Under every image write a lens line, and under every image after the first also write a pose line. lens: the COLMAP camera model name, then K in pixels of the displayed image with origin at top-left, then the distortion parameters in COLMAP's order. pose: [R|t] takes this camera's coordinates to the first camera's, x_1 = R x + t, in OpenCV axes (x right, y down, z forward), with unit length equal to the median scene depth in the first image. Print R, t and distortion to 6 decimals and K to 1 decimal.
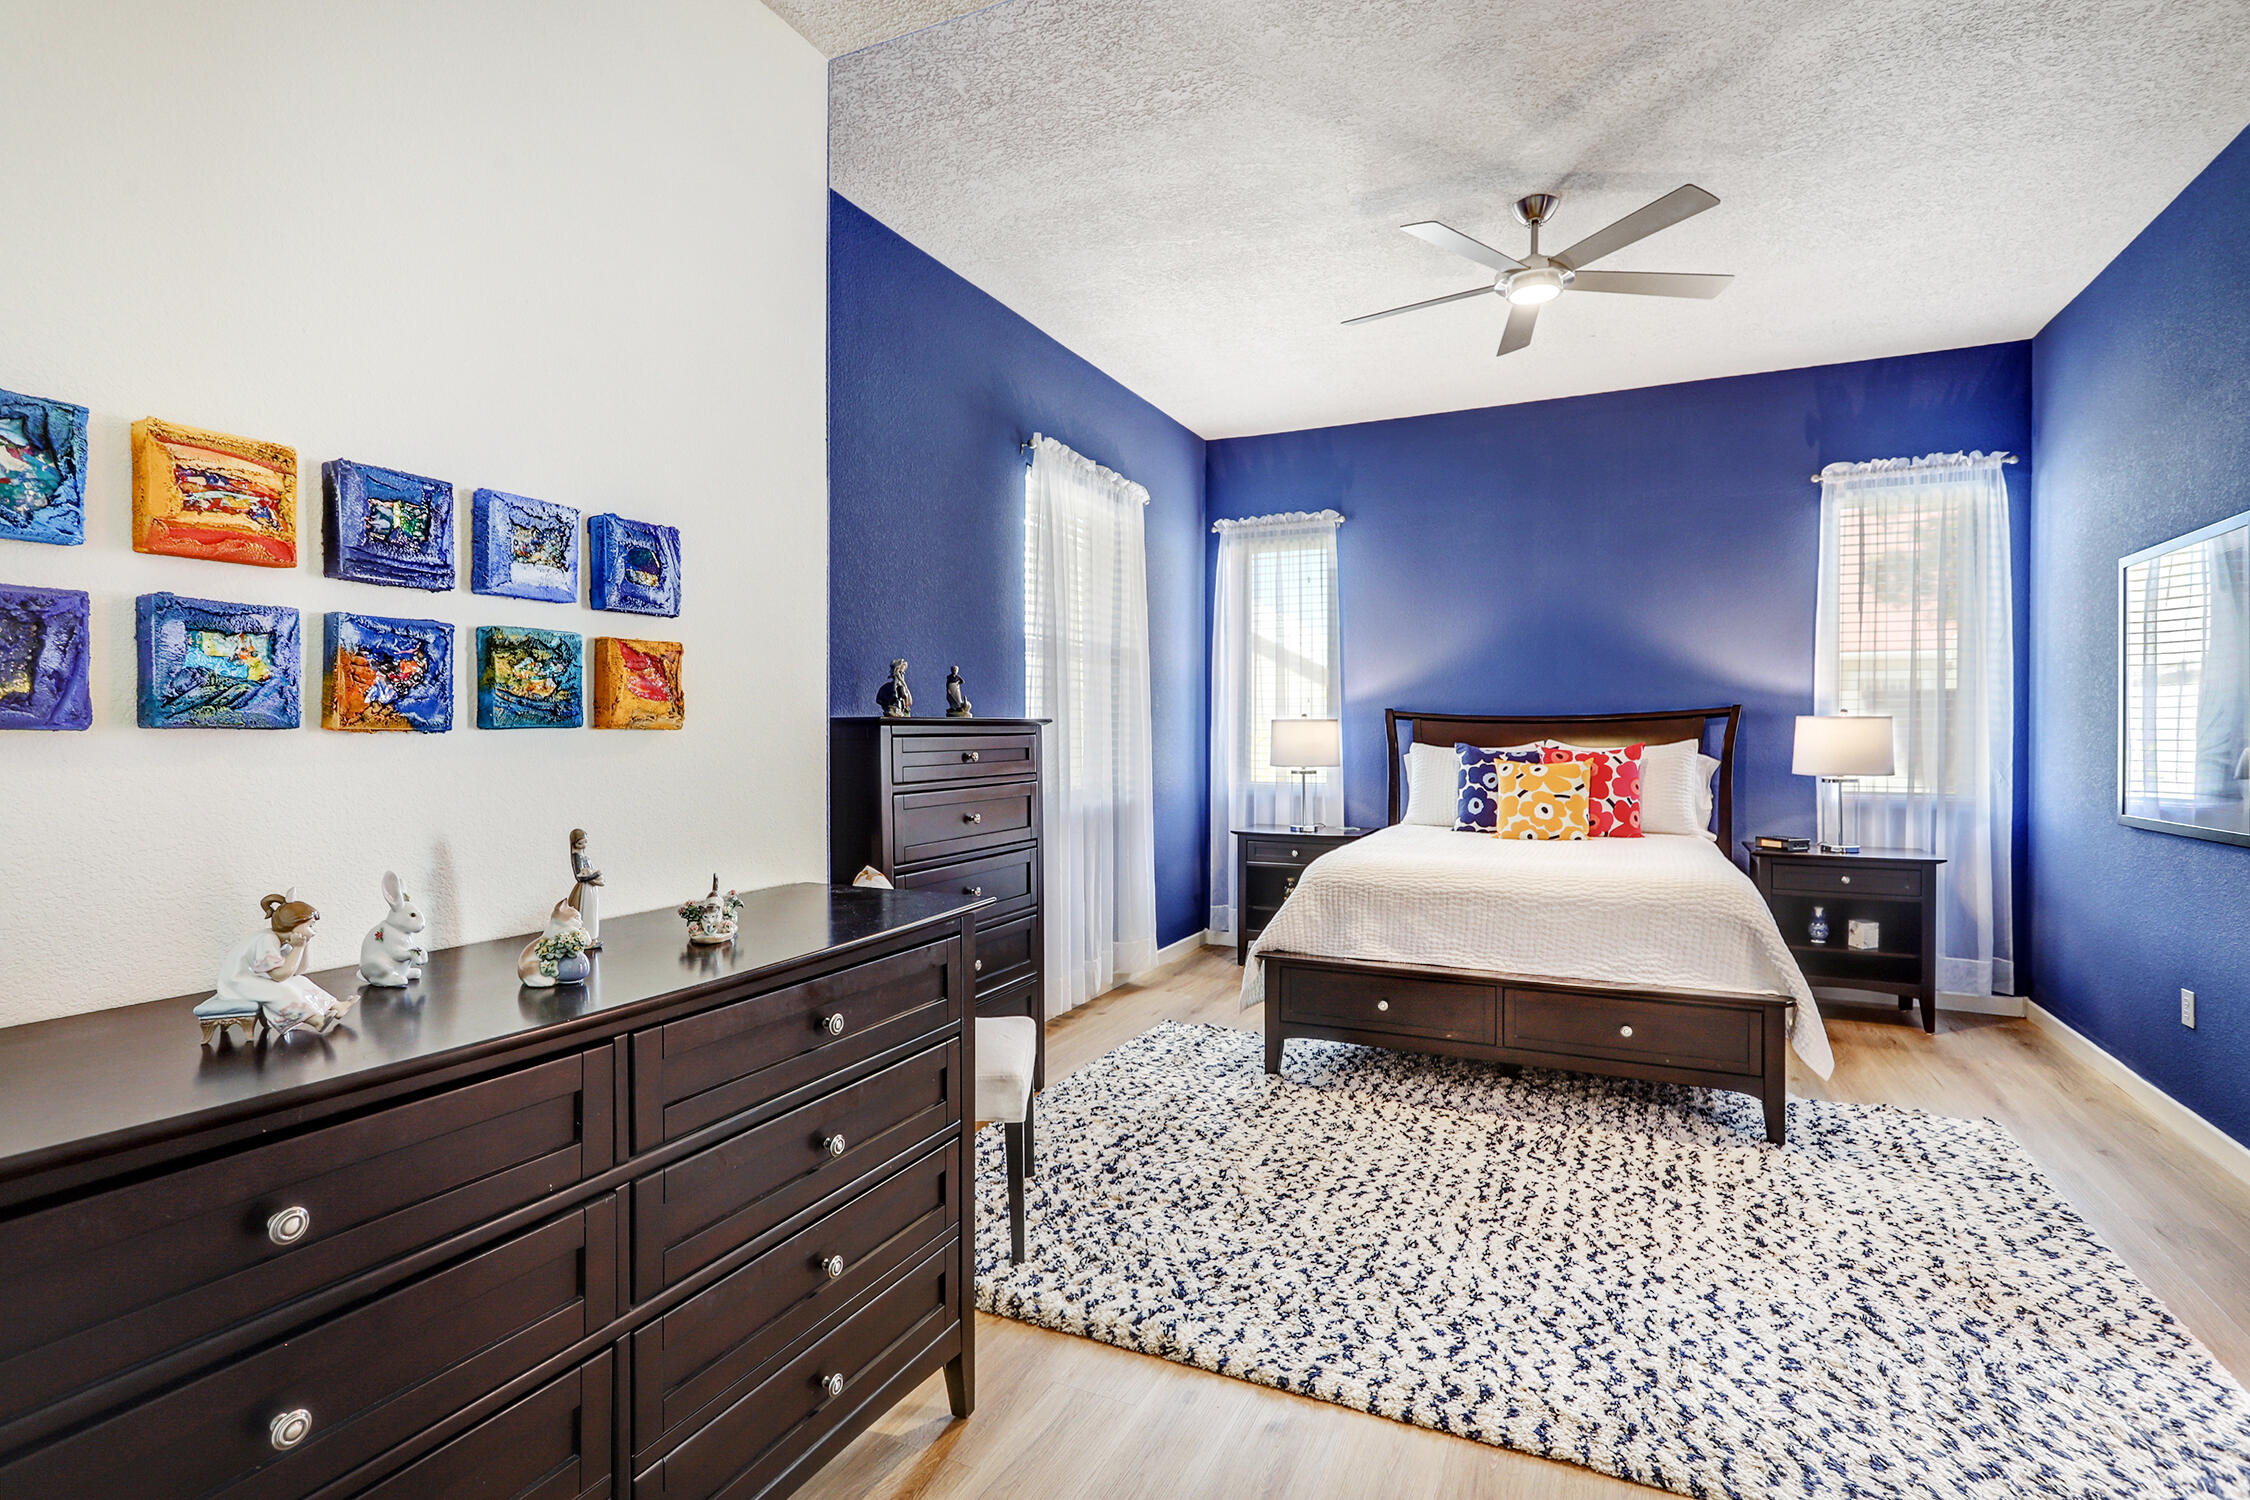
lens RADIAL K [[1071.3, 0, 1124.0], [0, 1071.3, 742.3], [0, 0, 1]] dist [-0.002046, 0.000944]
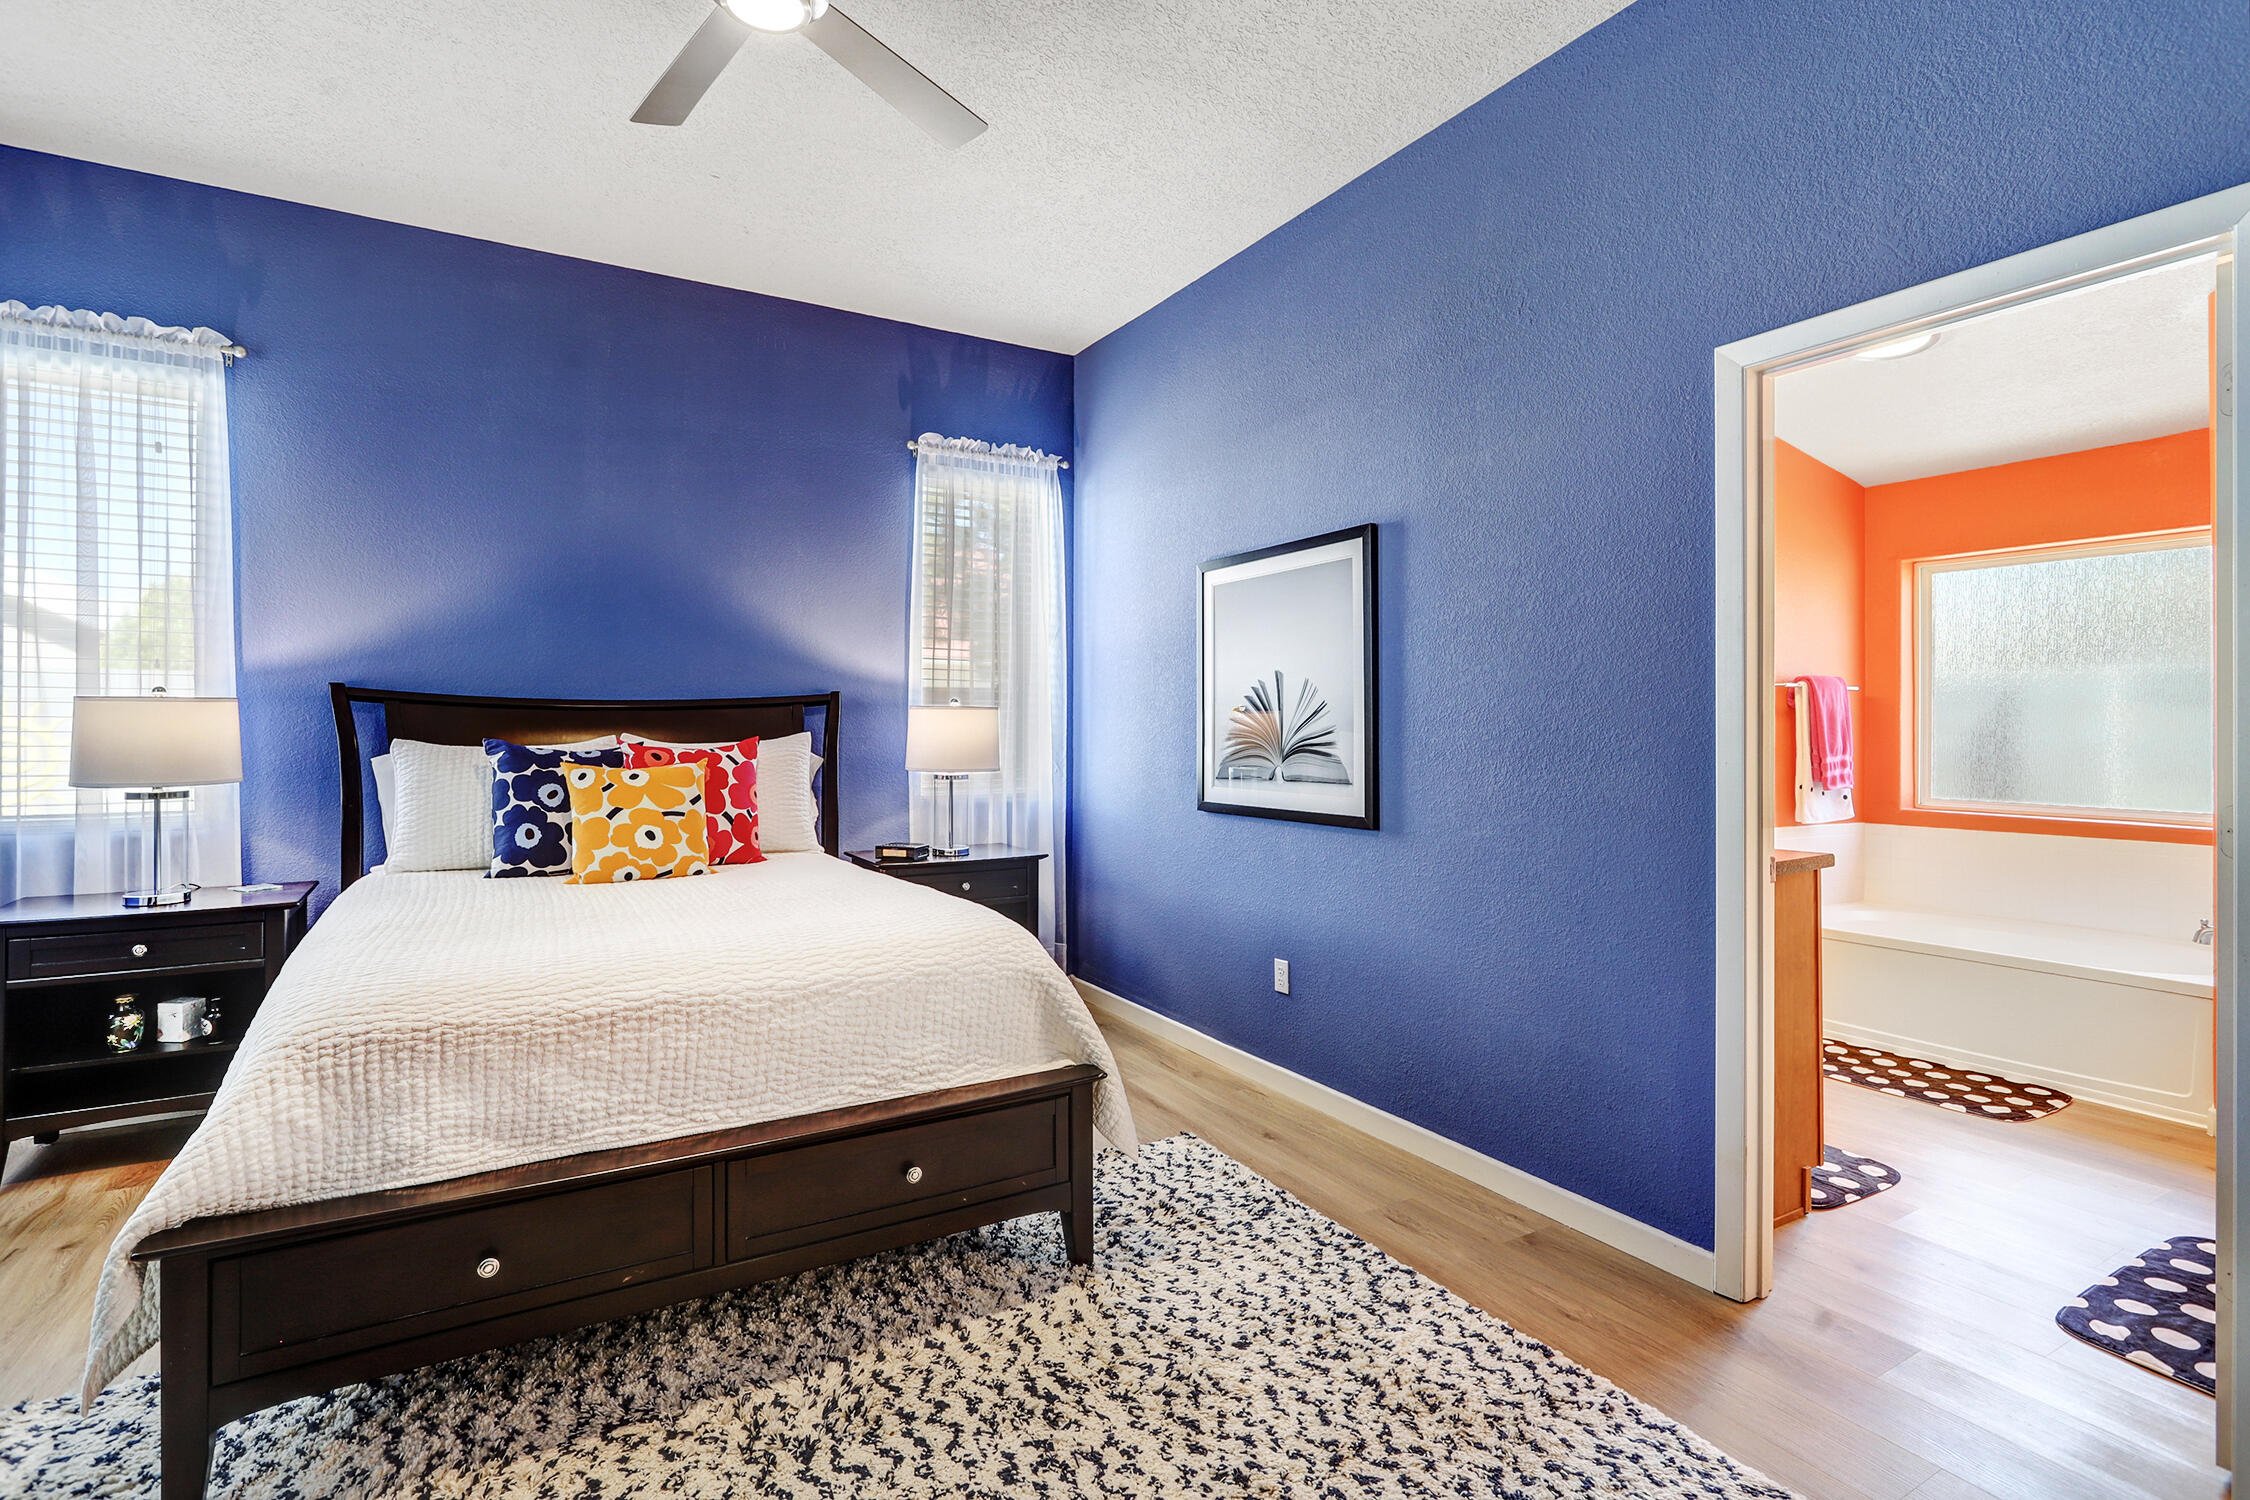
lens RADIAL K [[1071.3, 0, 1127.0], [0, 1071.3, 721.4], [0, 0, 1]] dist [-0.002046, 0.000944]
pose [[0.562406, 0.005507, 0.826843, -0.003538], [0.004631, 0.999941, -0.009809, -0.001739], [-0.826848, 0.009346, 0.562348, 0.368938]]
